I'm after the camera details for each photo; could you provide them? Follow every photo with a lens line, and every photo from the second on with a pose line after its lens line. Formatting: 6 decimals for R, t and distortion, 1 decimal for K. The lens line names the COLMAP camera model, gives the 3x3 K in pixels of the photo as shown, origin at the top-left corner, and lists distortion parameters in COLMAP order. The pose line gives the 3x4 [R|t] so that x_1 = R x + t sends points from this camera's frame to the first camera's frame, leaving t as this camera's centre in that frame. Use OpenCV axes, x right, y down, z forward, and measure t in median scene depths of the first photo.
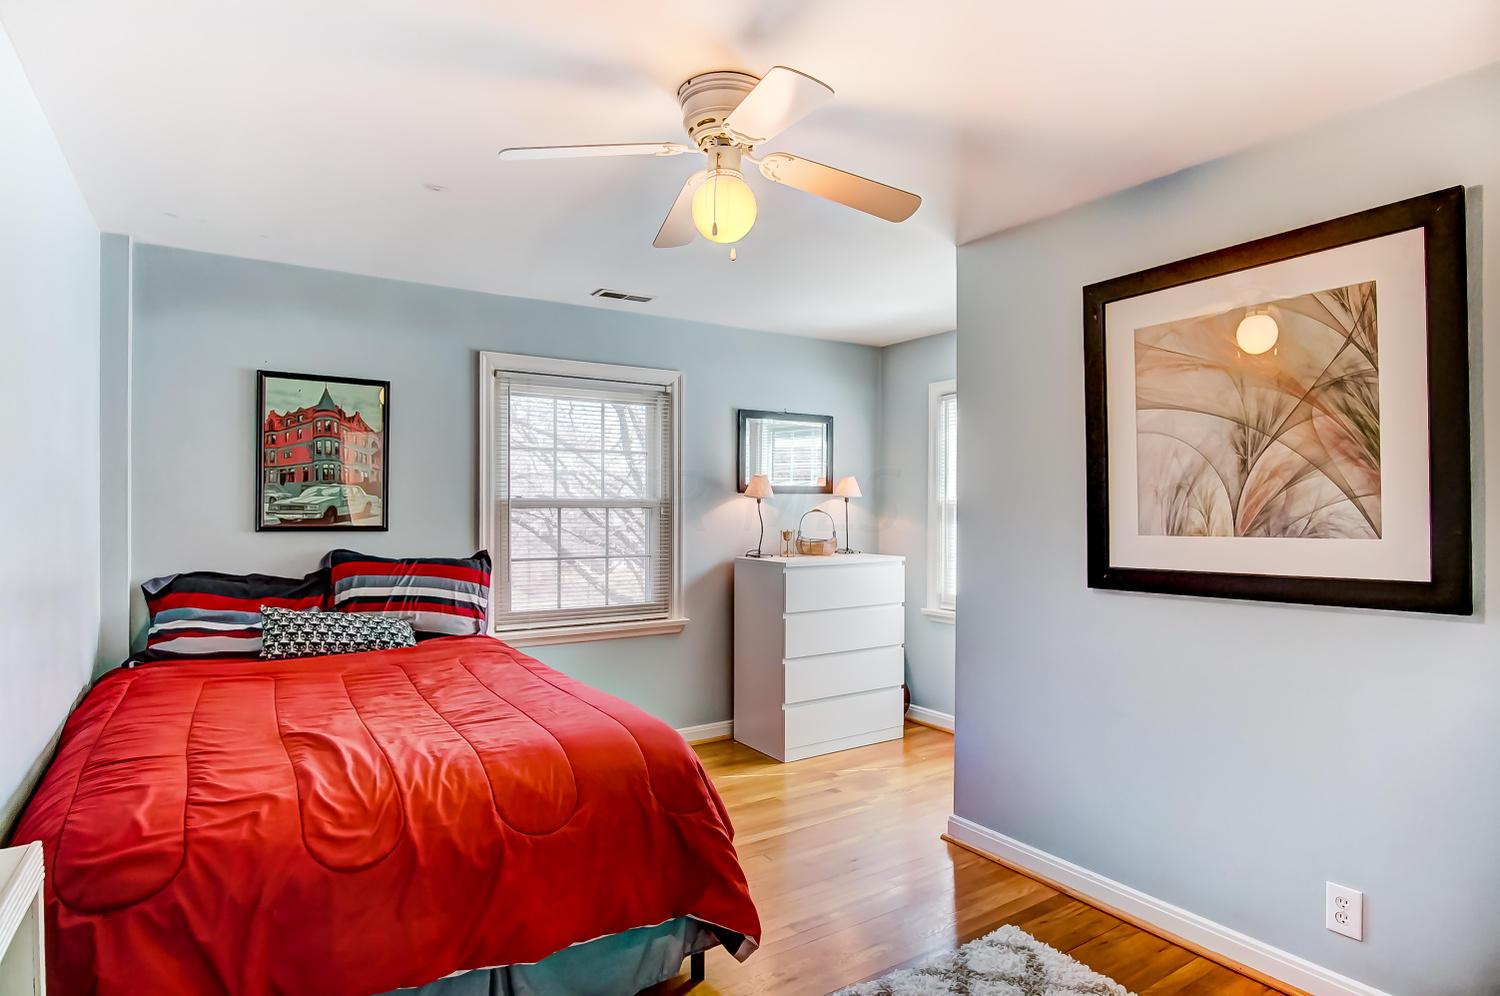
lens RADIAL K [[810.0, 0, 769.7], [0, 810.0, 522.9], [0, 0, 1]] dist [-0.032111, 0.007884]
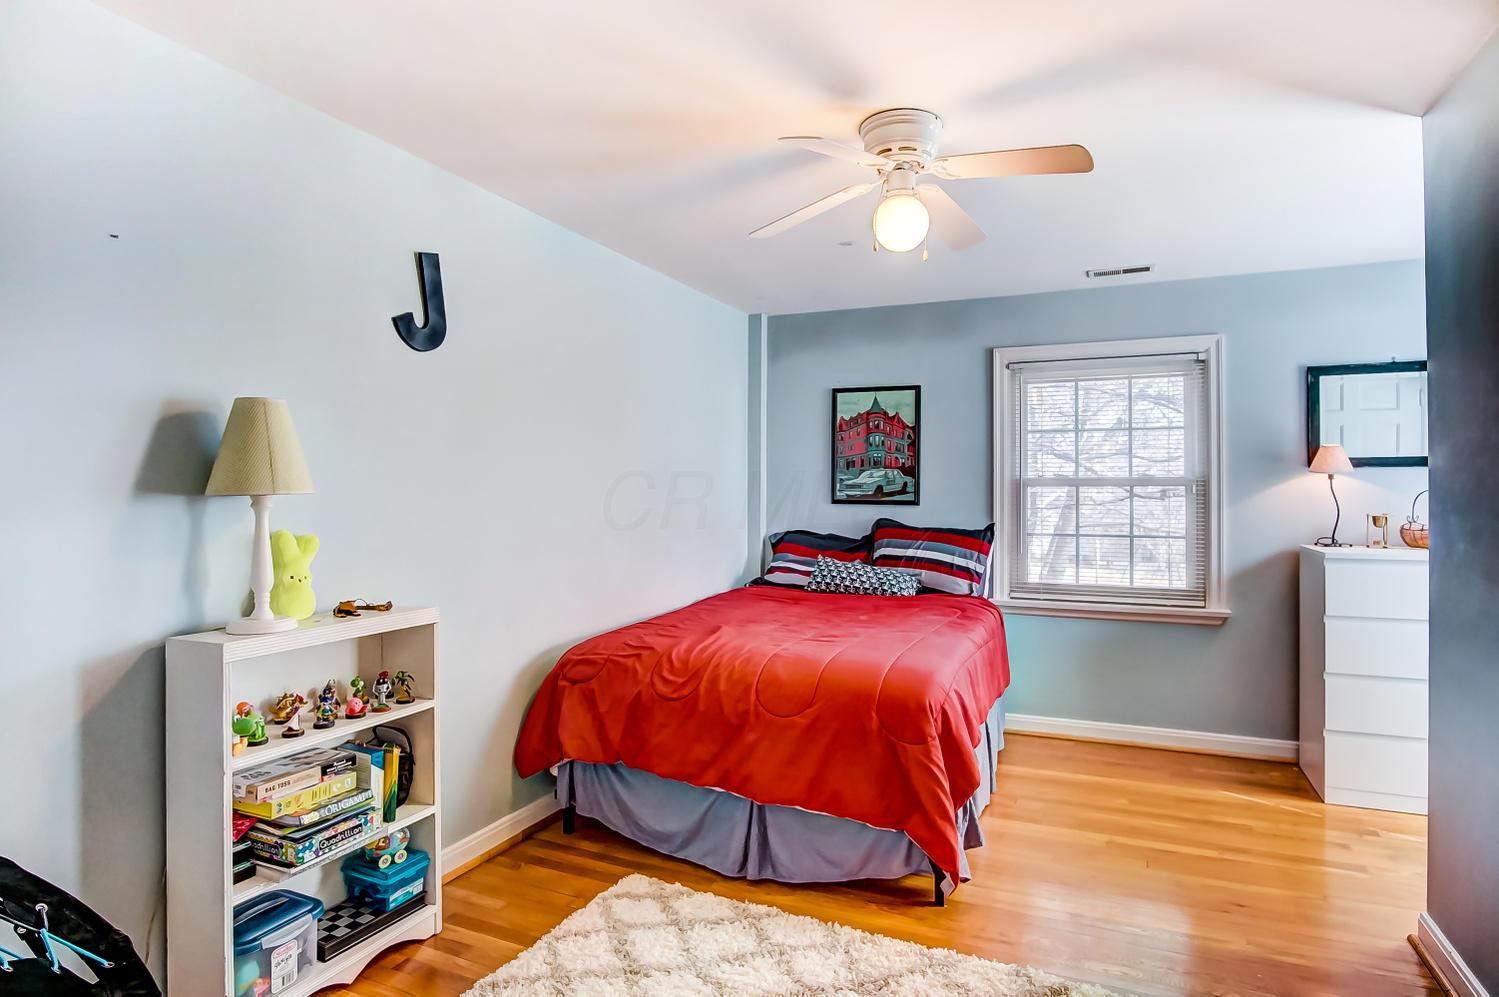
lens RADIAL K [[809.4, 0, 751.2], [0, 809.4, 490.5], [0, 0, 1]] dist [-0.032111, 0.007884]
pose [[0.541118, -0.004502, -0.840934, 0.454299], [-0.017528, 0.999708, -0.016630, 0.013357], [0.840764, 0.023739, 0.540882, 0.108705]]
